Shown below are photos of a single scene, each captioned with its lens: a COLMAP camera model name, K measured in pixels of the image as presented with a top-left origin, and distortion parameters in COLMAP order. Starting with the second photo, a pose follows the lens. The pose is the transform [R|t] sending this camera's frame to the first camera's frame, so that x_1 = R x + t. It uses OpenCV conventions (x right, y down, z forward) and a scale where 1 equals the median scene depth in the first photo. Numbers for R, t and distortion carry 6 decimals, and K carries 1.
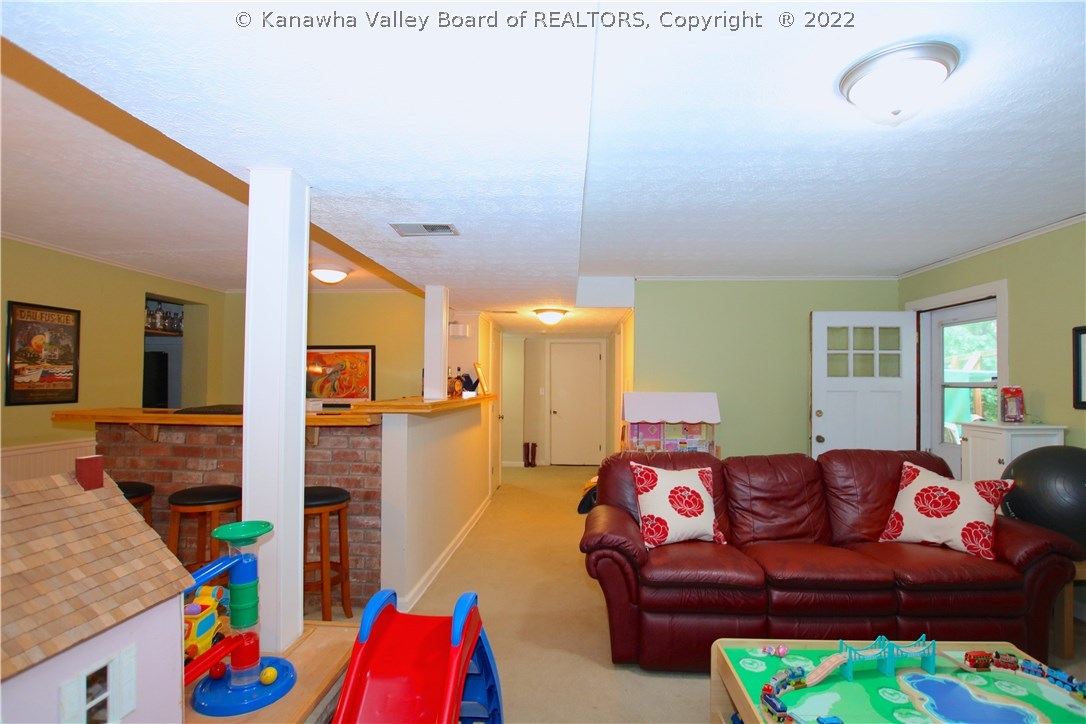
lens RADIAL K [[517.1, 0, 546.8], [0, 517.1, 368.3], [0, 0, 1]] dist [-0.027536, 0.001930]
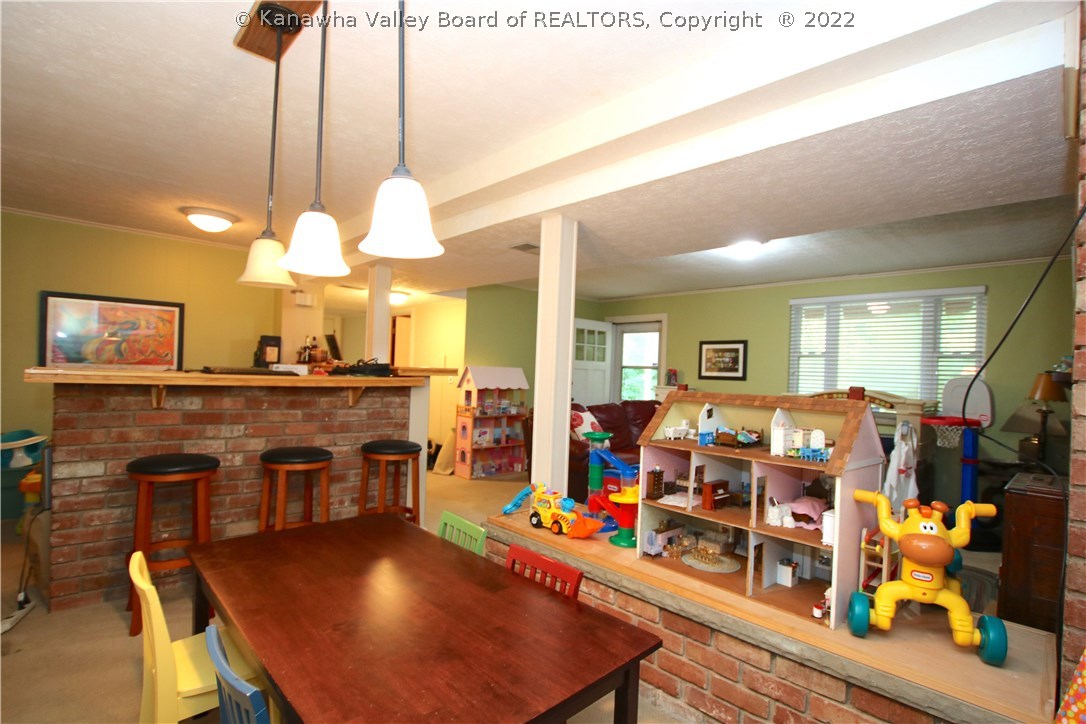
lens RADIAL K [[517.1, 0, 546.7], [0, 517.1, 367.4], [0, 0, 1]] dist [-0.027536, 0.001930]
pose [[0.688381, 0.025318, 0.724908, -0.943825], [-0.052978, 0.998476, 0.015436, 0.028462], [-0.723412, -0.049030, 0.688673, -0.045660]]
